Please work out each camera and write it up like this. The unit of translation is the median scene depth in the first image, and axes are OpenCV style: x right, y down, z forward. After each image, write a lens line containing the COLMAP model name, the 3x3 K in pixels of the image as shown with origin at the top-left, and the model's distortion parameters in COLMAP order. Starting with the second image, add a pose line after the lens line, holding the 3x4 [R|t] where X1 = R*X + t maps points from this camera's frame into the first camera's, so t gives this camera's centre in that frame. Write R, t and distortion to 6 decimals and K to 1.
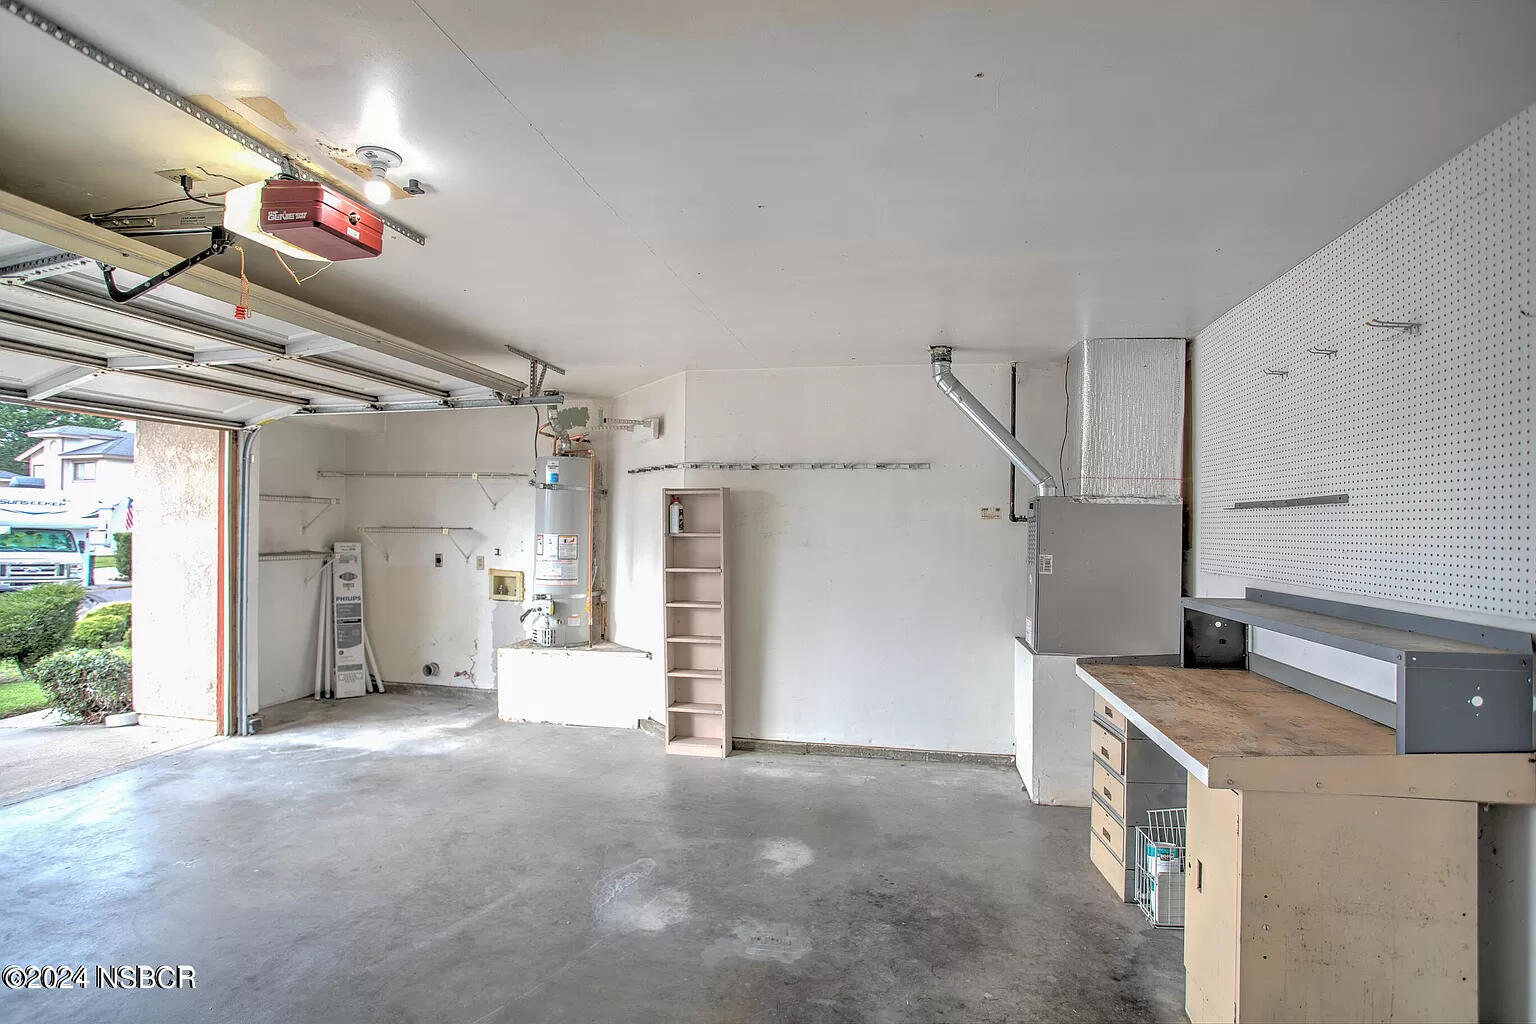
lens RADIAL K [[782.8, 0, 782.8], [0, 782.8, 516.3], [0, 0, 1]] dist [-0.079308, 0.031584]
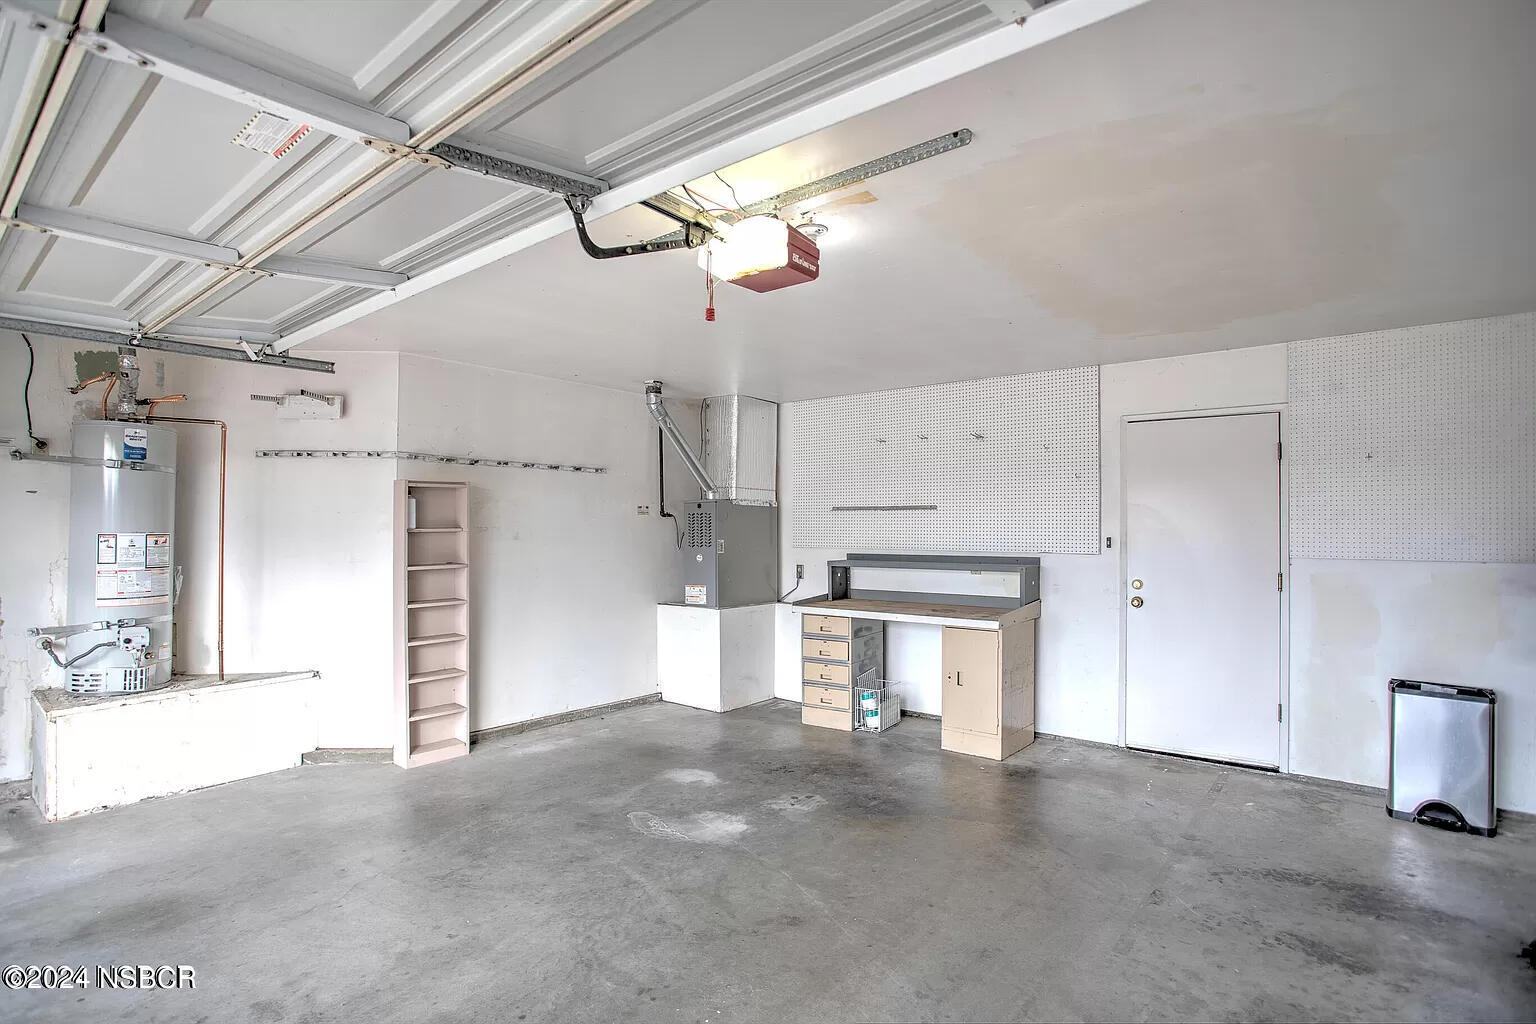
lens RADIAL K [[782.8, 0, 782.8], [0, 782.8, 516.3], [0, 0, 1]] dist [-0.079308, 0.031584]
pose [[0.449326, 0.000154, 0.893368, -0.785461], [-0.011051, 0.999924, 0.005386, -0.003098], [-0.893299, -0.012293, 0.449294, 0.207786]]
